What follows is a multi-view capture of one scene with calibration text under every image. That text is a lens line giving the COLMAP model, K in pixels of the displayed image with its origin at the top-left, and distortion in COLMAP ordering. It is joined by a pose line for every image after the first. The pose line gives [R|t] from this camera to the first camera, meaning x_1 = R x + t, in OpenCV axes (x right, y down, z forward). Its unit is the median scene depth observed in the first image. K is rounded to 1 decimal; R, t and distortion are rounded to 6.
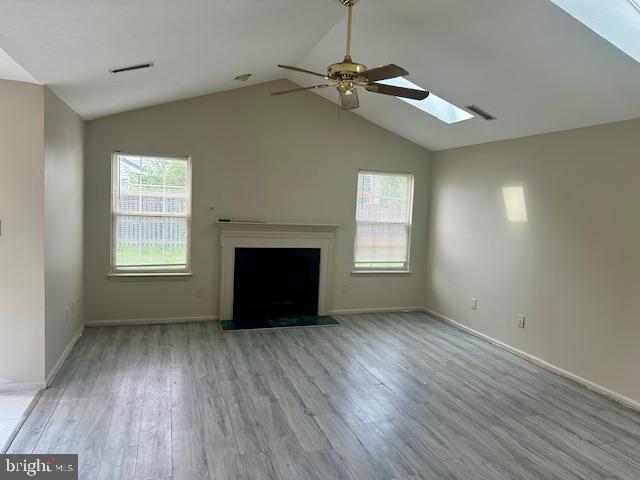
lens RADIAL K [[446.9, 0, 319.6], [0, 446.9, 243.0], [0, 0, 1]] dist [0.051837, -0.076416]
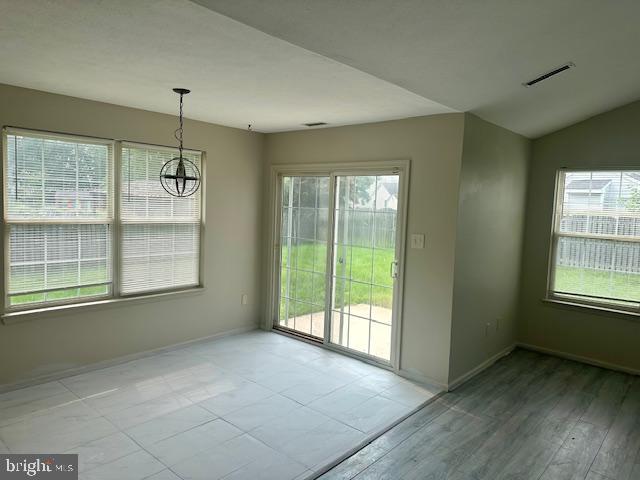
lens RADIAL K [[446.9, 0, 315.6], [0, 446.9, 237.9], [0, 0, 1]] dist [0.051837, -0.076416]
pose [[0.486725, 0.040341, -0.872623, 0.139084], [-0.094504, 0.995502, -0.006690, -0.005910], [0.868428, 0.085722, 0.488349, 0.139897]]
